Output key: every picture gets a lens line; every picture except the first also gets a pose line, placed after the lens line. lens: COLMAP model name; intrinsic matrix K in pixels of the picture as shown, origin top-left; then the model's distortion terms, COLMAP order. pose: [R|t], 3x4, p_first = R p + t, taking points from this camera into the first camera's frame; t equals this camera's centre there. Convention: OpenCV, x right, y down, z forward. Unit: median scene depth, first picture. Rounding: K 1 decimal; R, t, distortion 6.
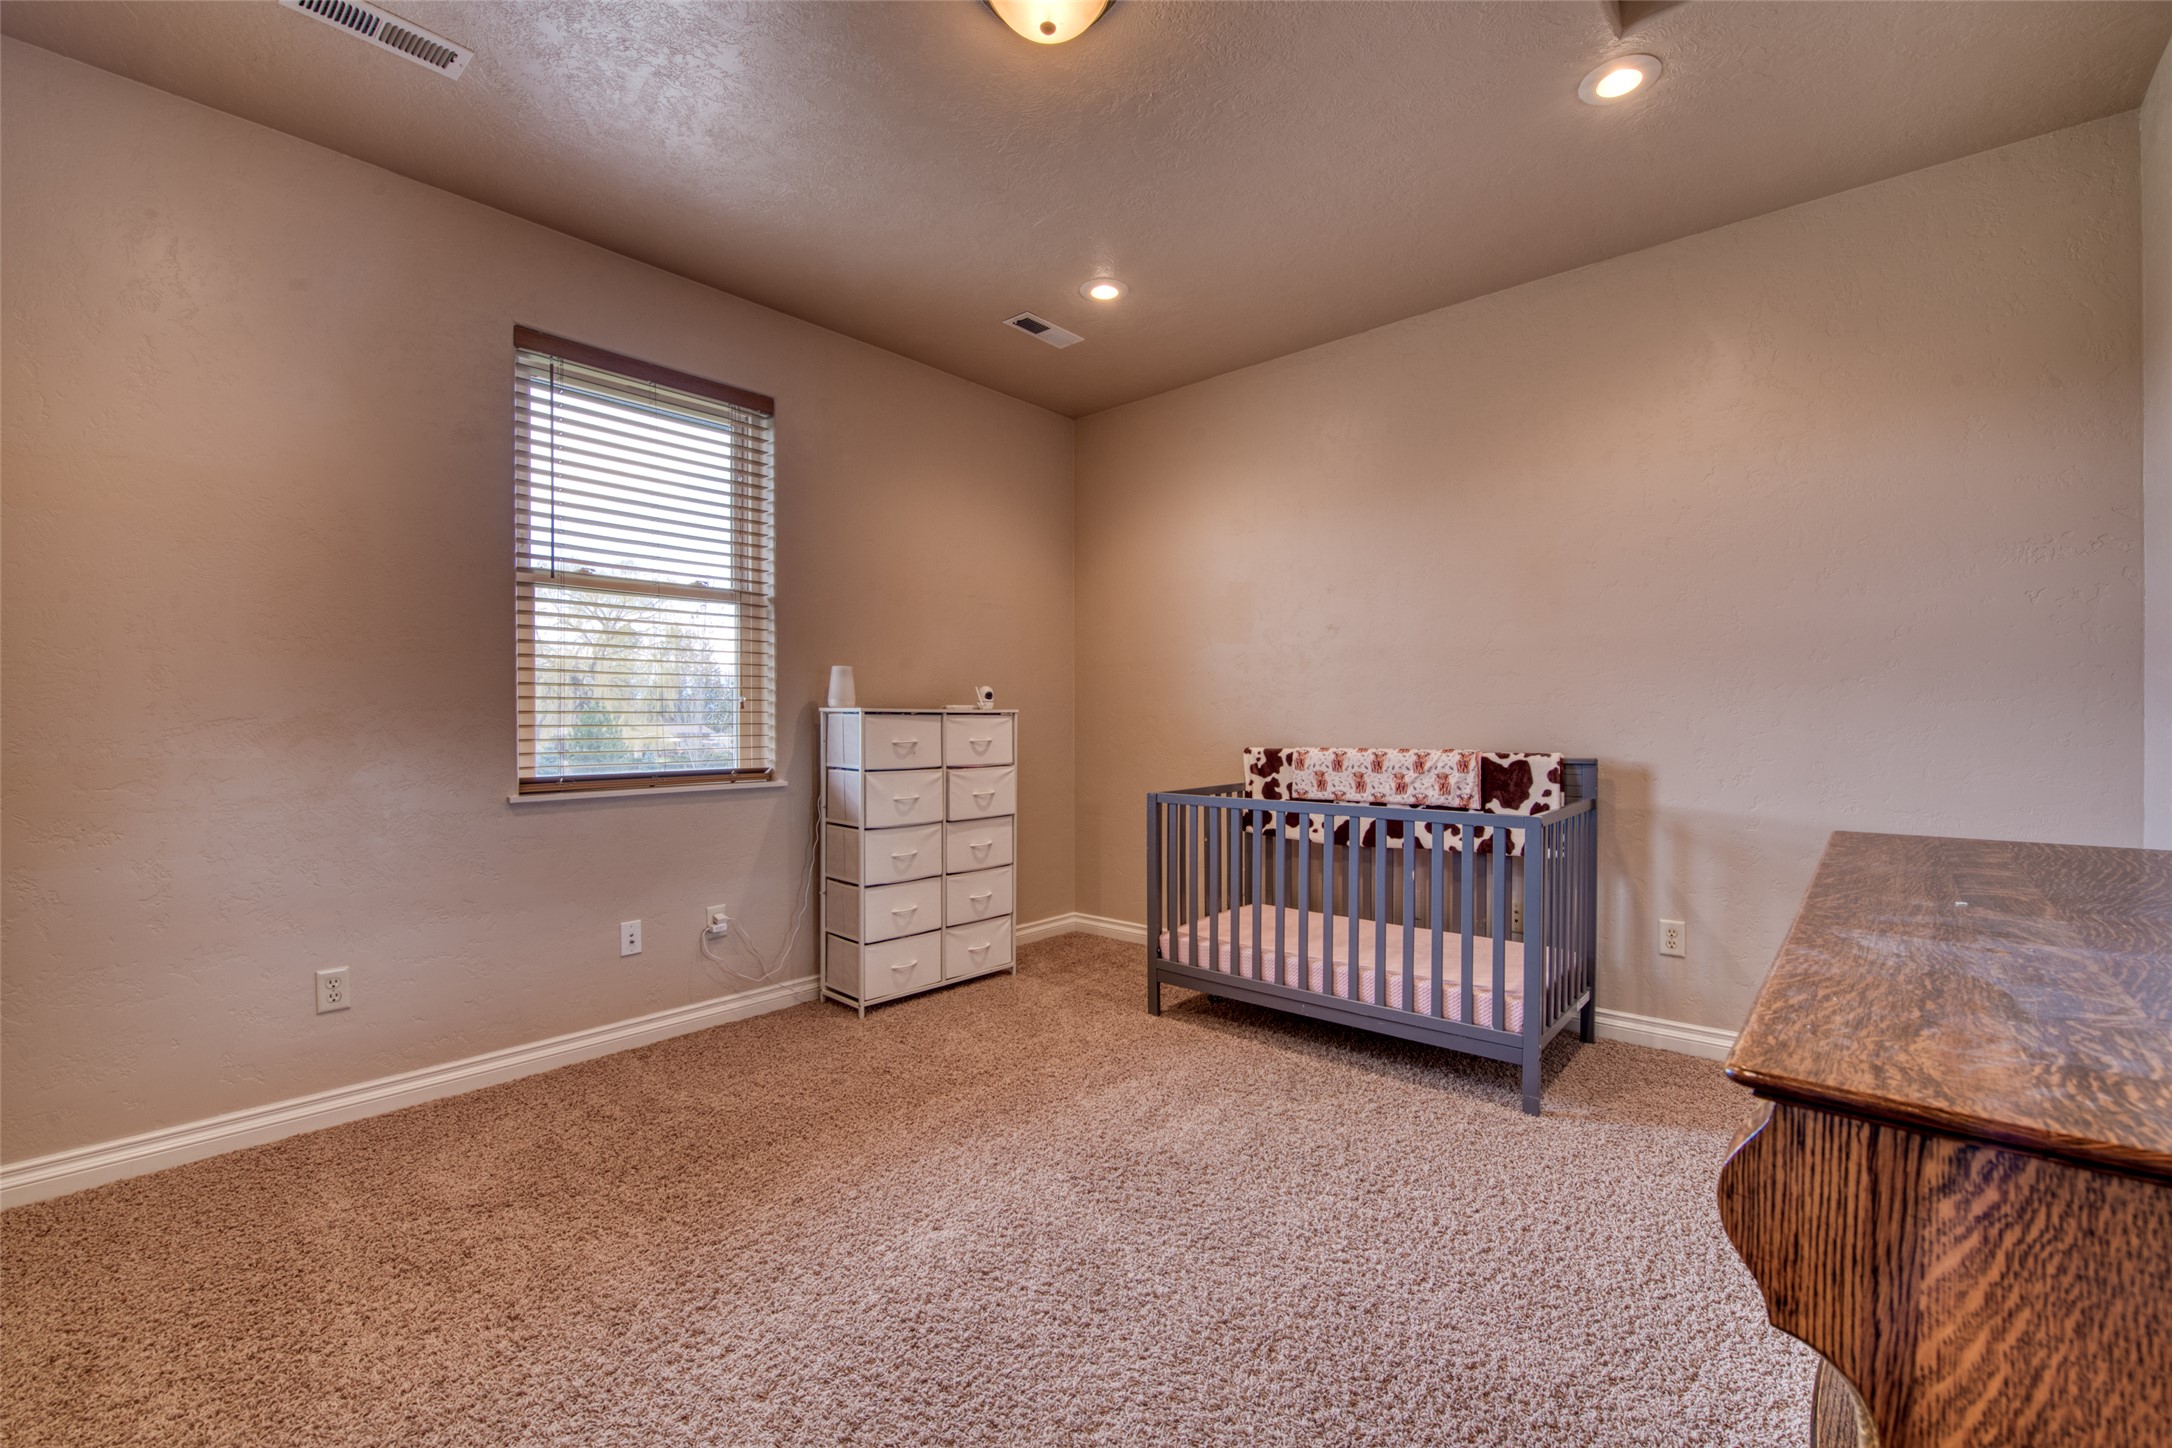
lens RADIAL K [[903.8, 0, 1086.2], [0, 903.8, 732.7], [0, 0, 1]] dist [-0.001940, -0.000440]
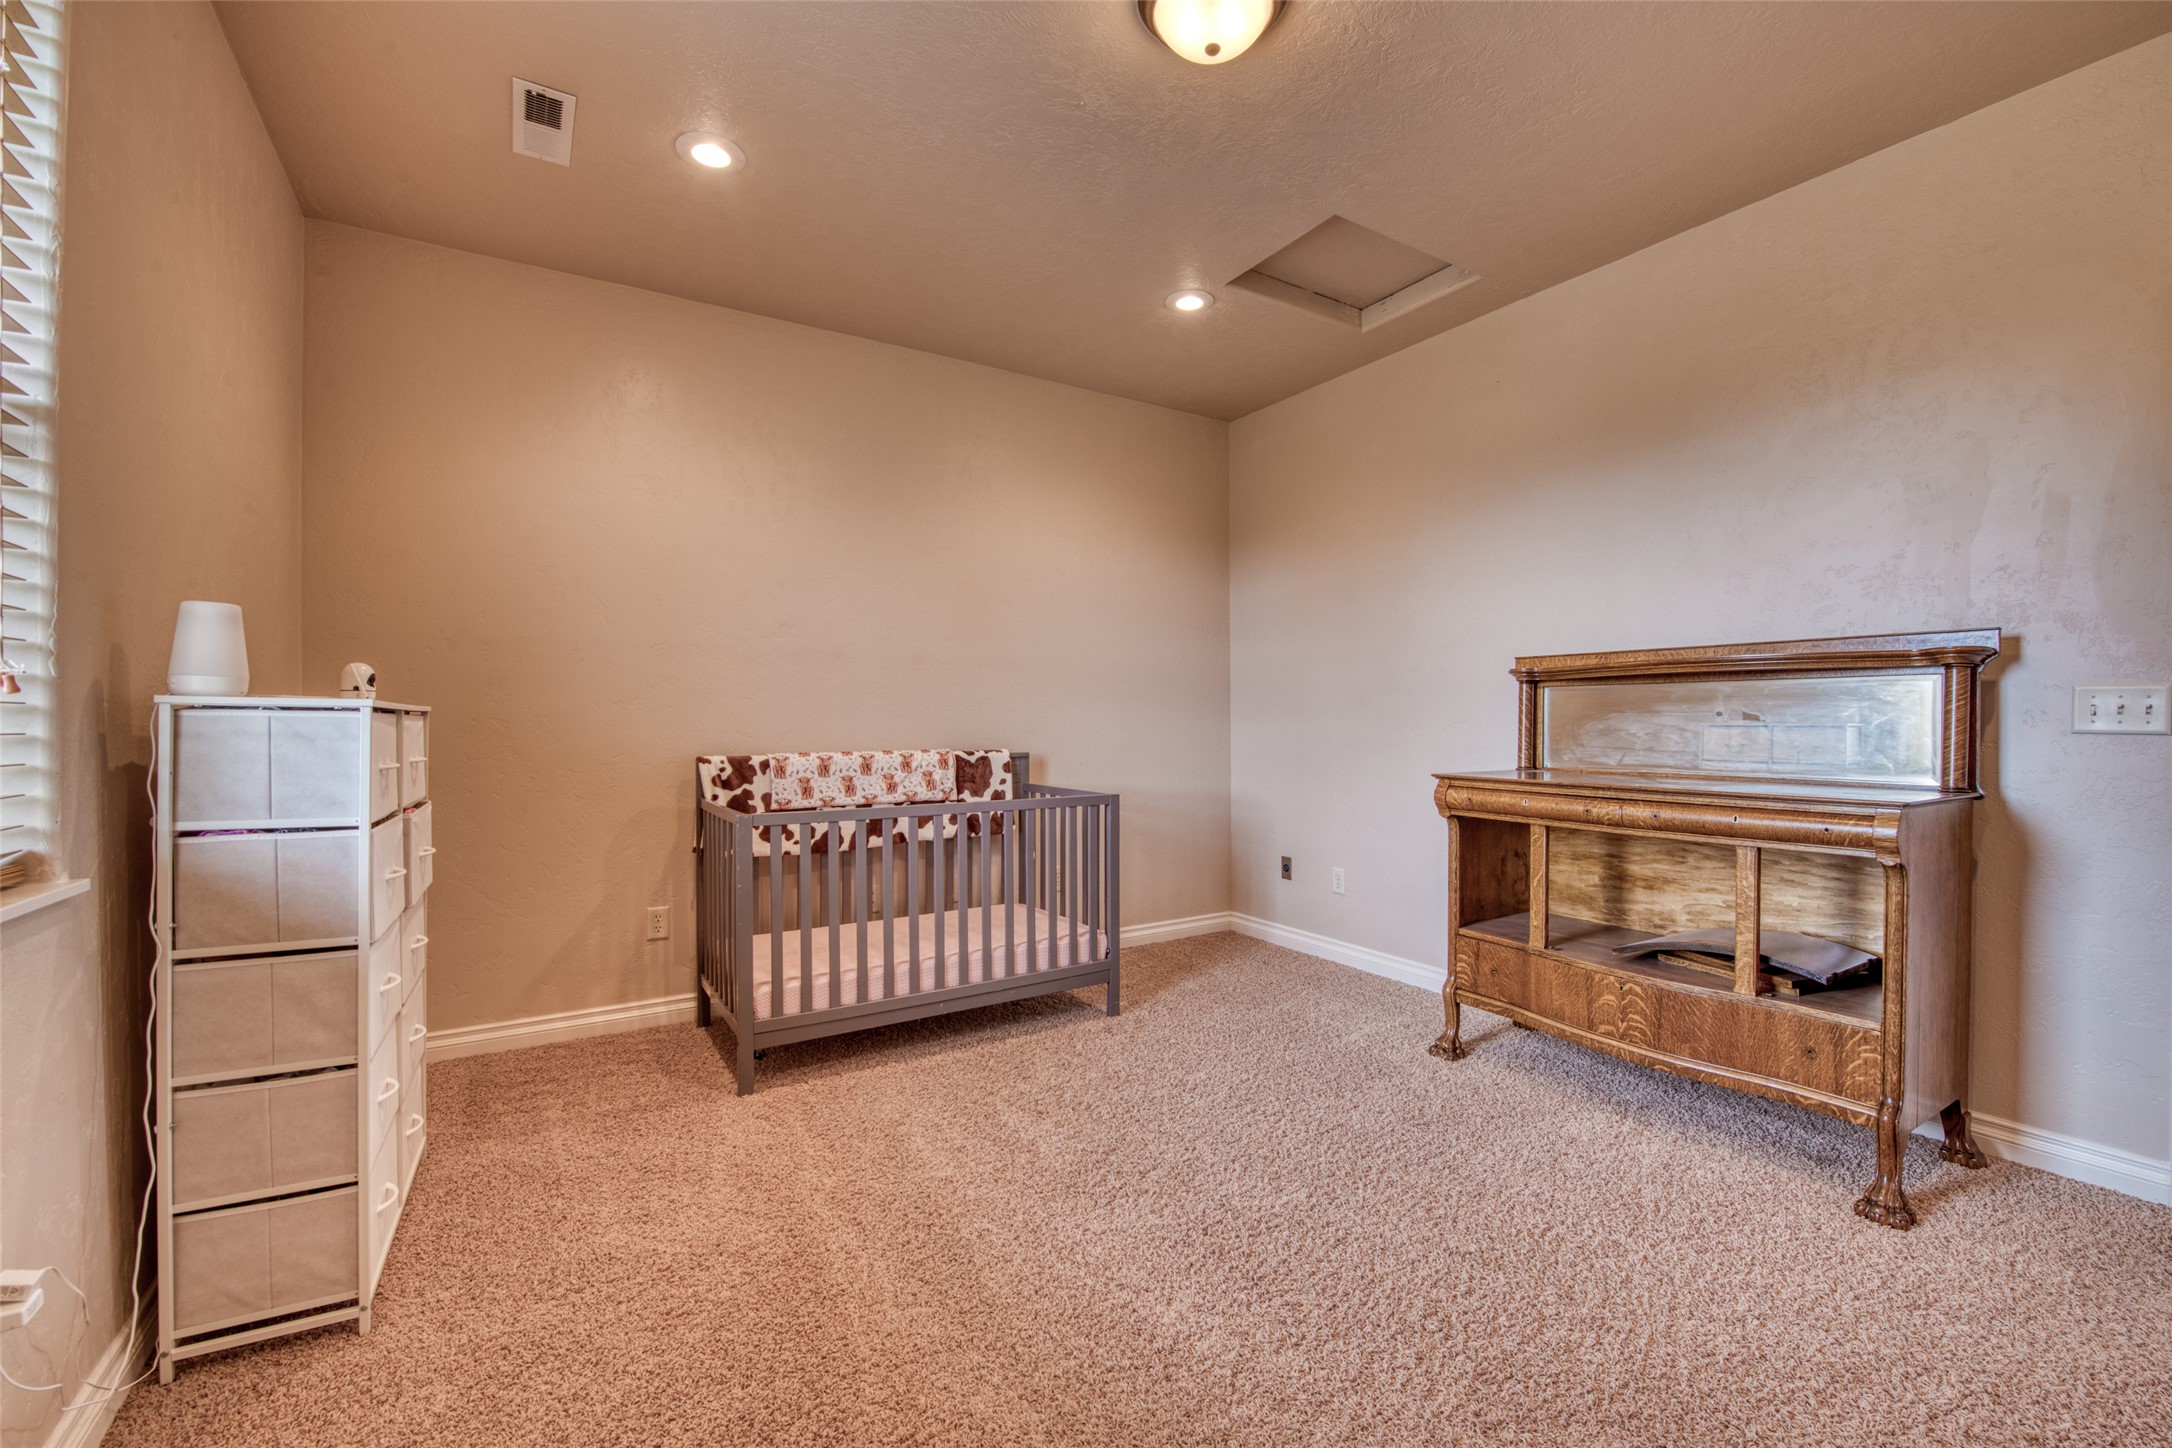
lens RADIAL K [[903.8, 0, 1086.0], [0, 903.8, 726.2], [0, 0, 1]] dist [-0.001940, -0.000440]
pose [[0.293164, -0.002838, 0.956058, -0.592944], [0.016694, 0.999858, -0.002151, -0.004675], [-0.955916, 0.016591, 0.293170, 0.471974]]
